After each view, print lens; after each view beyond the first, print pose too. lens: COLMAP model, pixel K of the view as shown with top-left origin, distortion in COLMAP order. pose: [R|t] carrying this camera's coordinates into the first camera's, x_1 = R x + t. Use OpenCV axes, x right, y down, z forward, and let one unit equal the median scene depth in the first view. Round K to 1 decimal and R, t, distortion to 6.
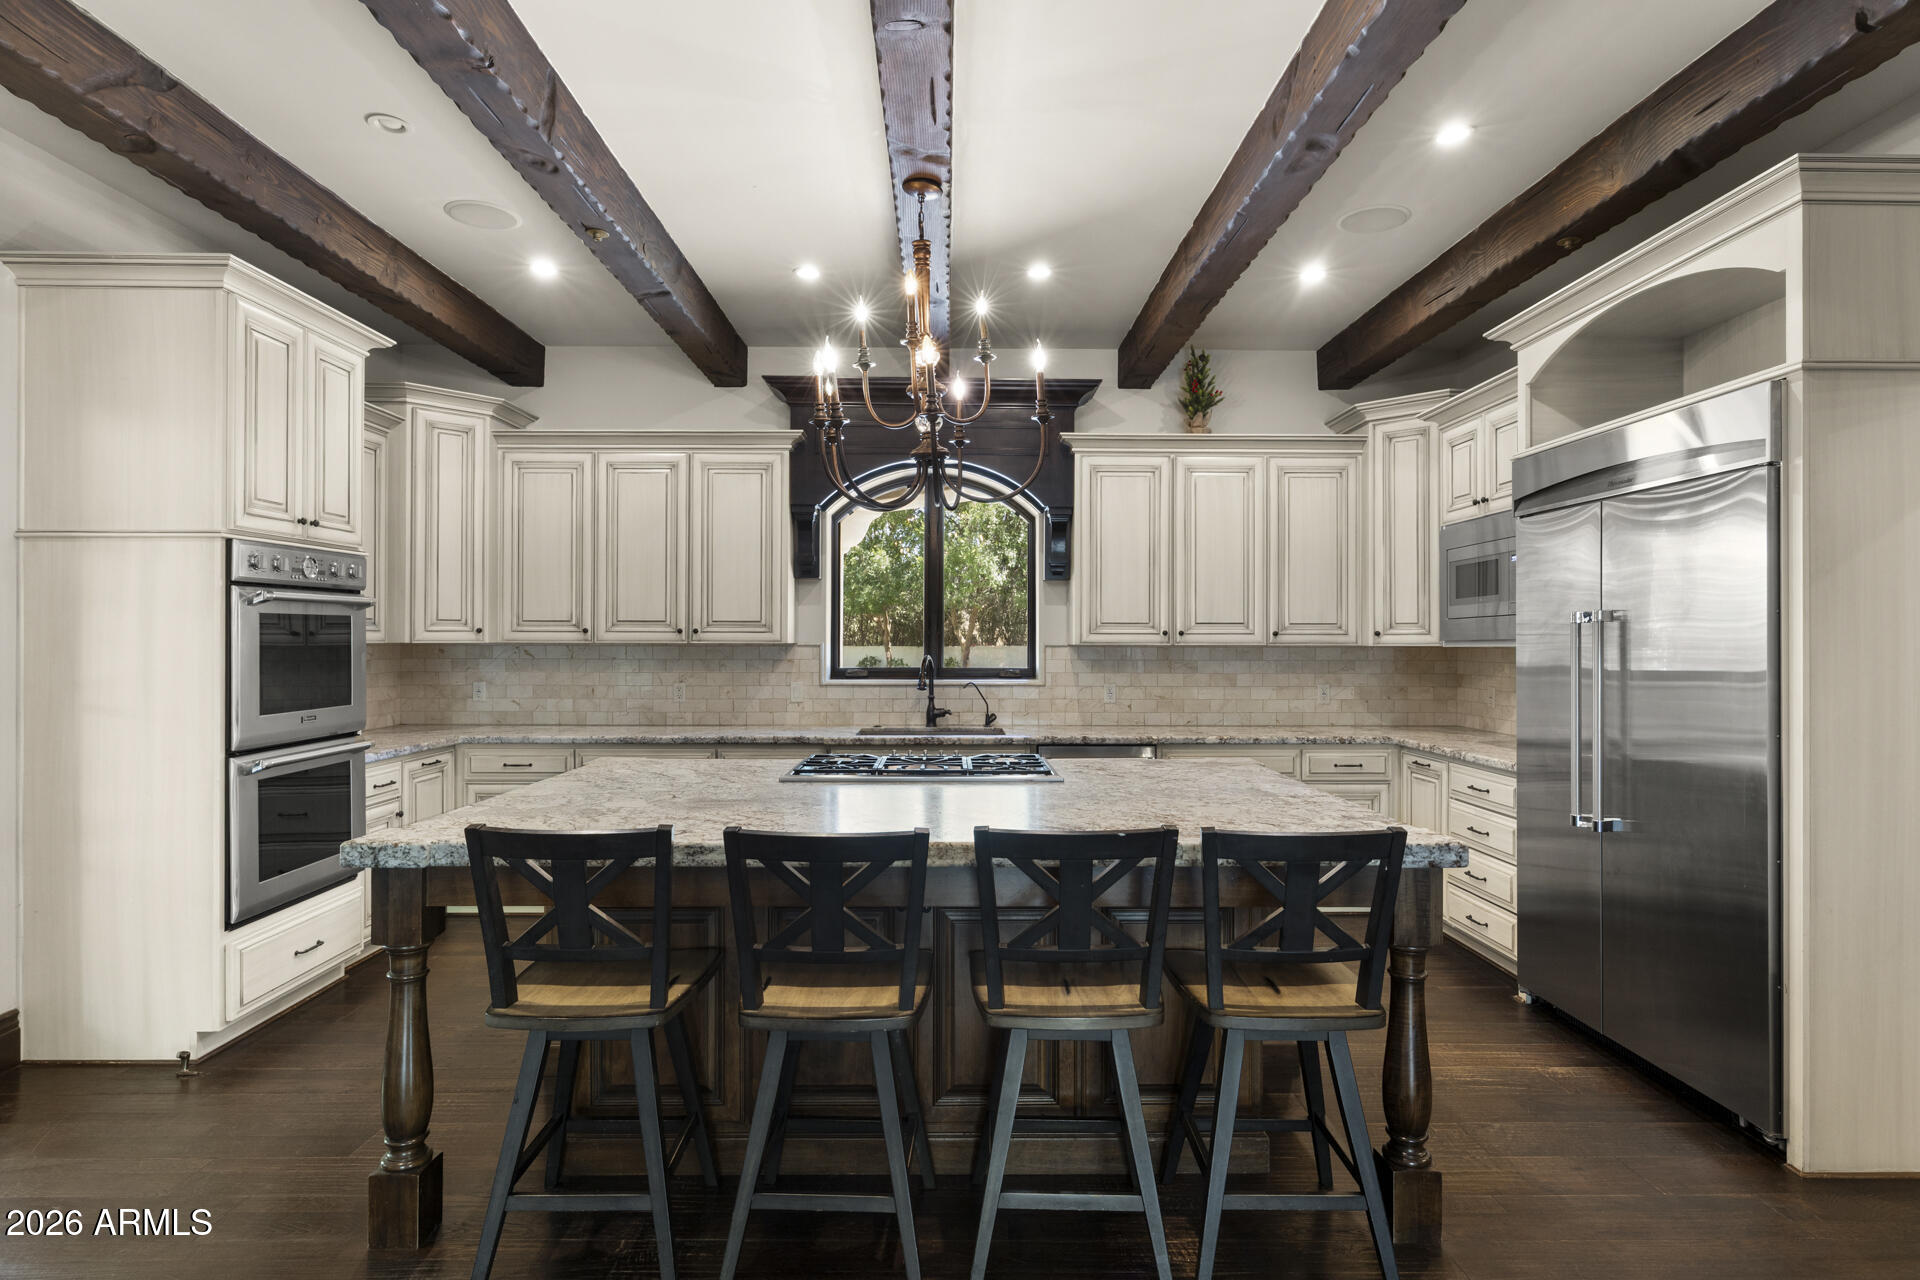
lens RADIAL K [[1049.9, 0, 955.5], [0, 1049.9, 636.7], [0, 0, 1]] dist [-0.003867, -0.000176]
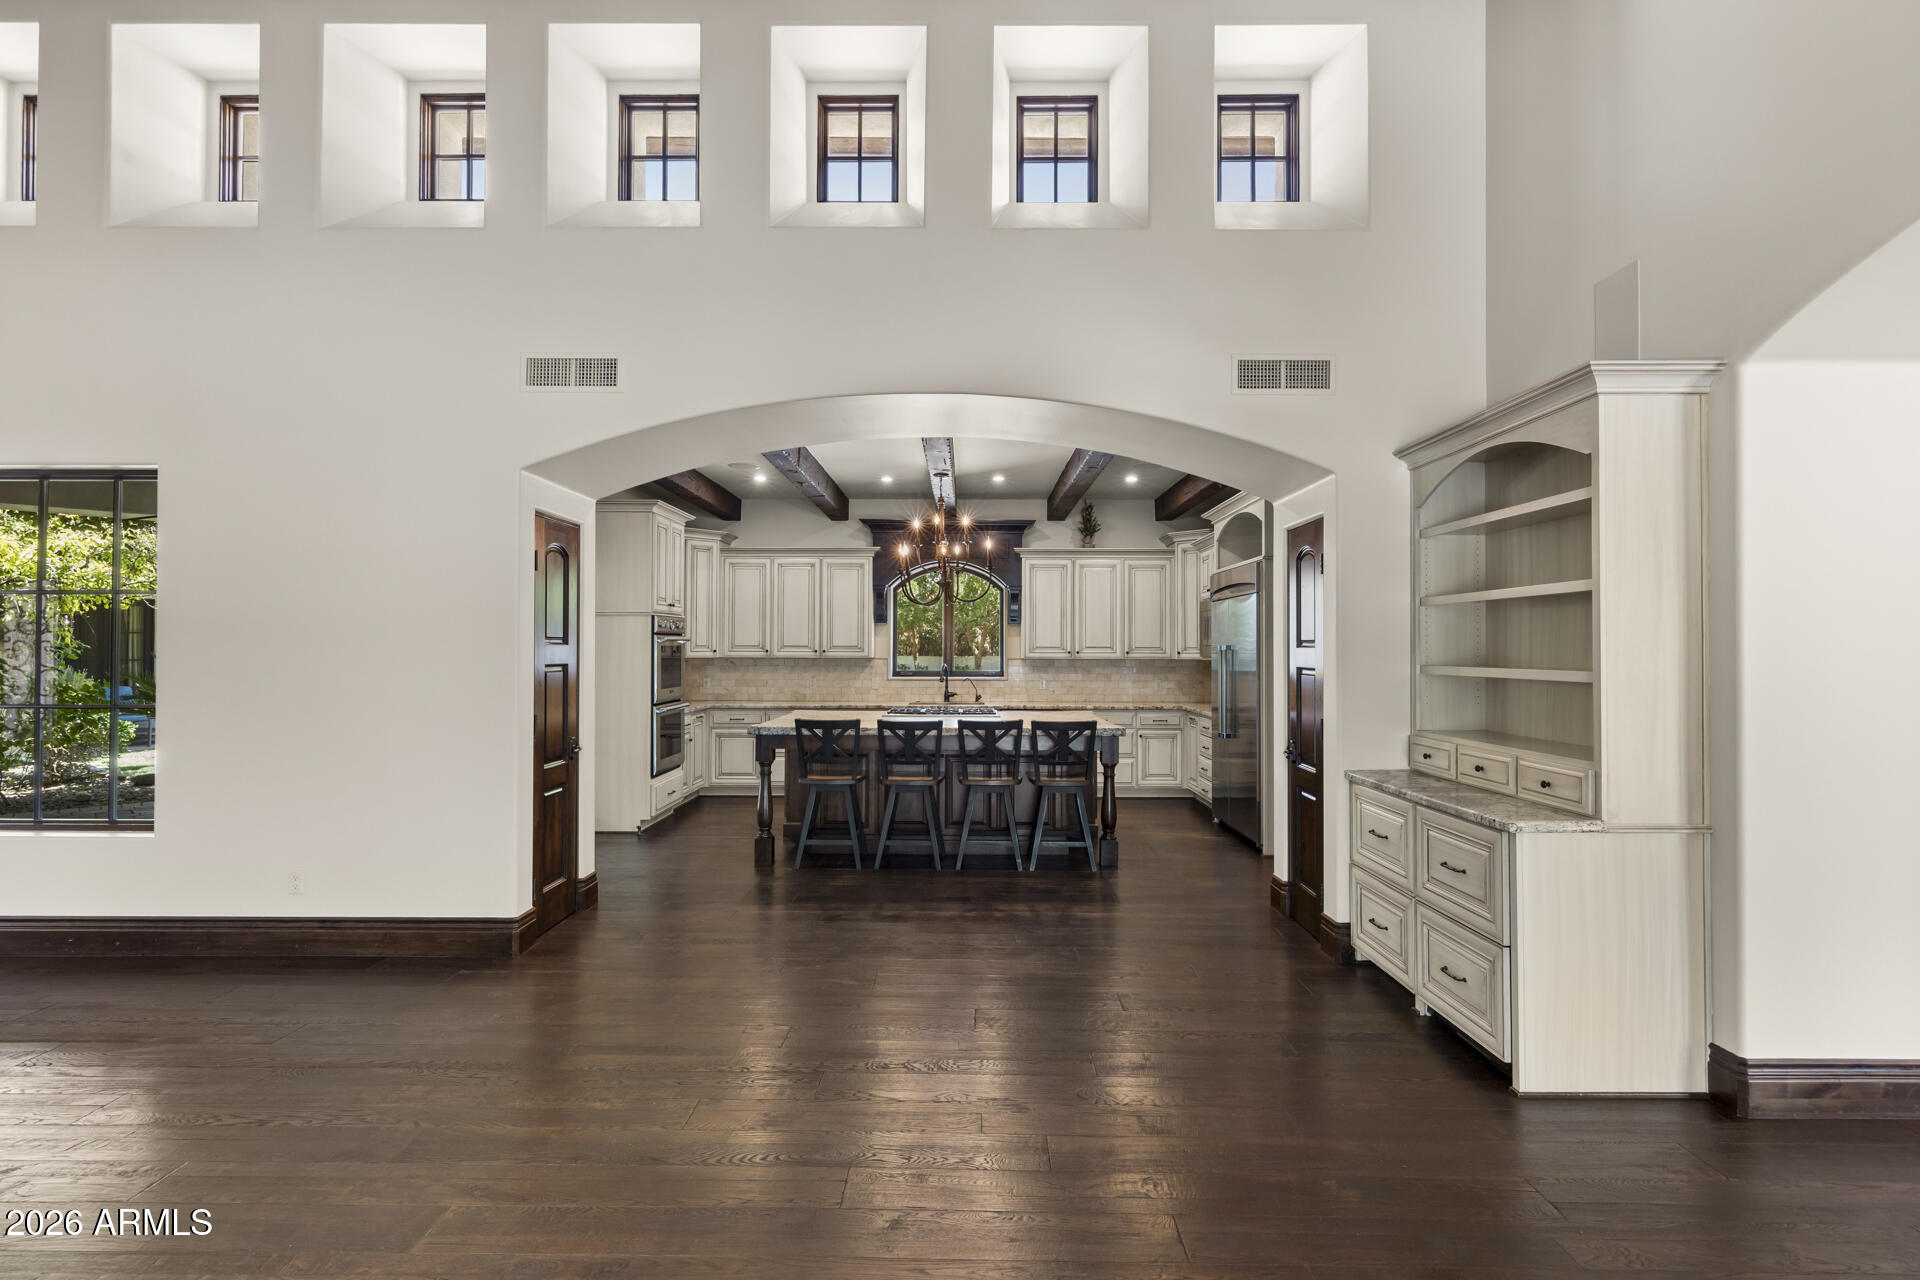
lens RADIAL K [[981.8, 0, 961.4], [0, 981.8, 642.3], [0, 0, 1]] dist [0.002839, 0.000156]
pose [[0.999900, 0.000595, -0.014134, 0.028893], [-0.000644, 0.999994, -0.003490, -0.015259], [0.014132, 0.003498, 0.999894, -0.782395]]
